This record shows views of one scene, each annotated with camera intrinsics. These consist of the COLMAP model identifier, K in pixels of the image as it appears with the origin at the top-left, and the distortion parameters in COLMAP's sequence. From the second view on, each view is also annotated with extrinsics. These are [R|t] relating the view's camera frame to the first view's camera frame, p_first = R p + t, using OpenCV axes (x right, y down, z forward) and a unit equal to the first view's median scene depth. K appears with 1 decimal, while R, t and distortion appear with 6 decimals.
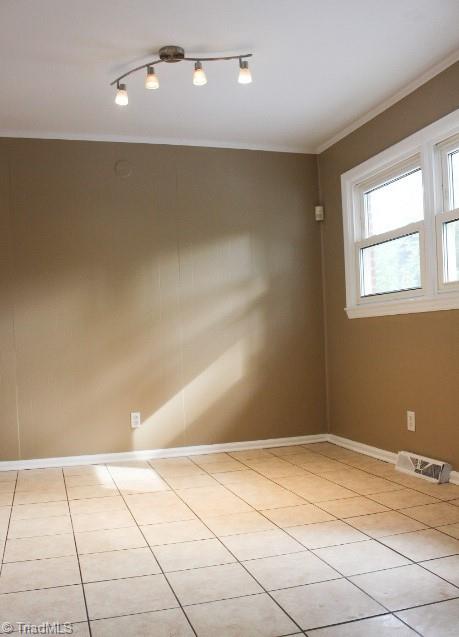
lens RADIAL K [[595.2, 0, 229.5], [0, 595.2, 318.5], [0, 0, 1]] dist [-0.006039, -0.003313]
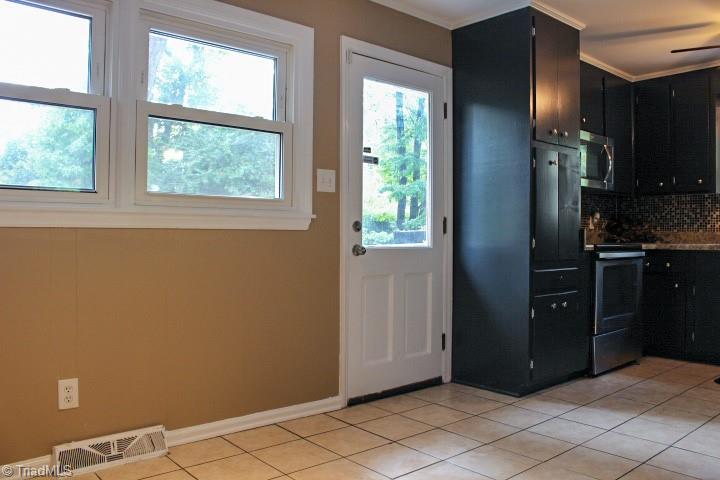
lens RADIAL K [[585.9, 0, 360.0], [0, 585.9, 240.0], [0, 0, 1]] dist [-0.142010, 0.092948]
pose [[-0.388878, 0.039571, 0.920439, -0.400831], [-0.018799, 0.998528, -0.050871, 0.032180], [-0.921098, -0.037085, -0.387562, 0.985899]]
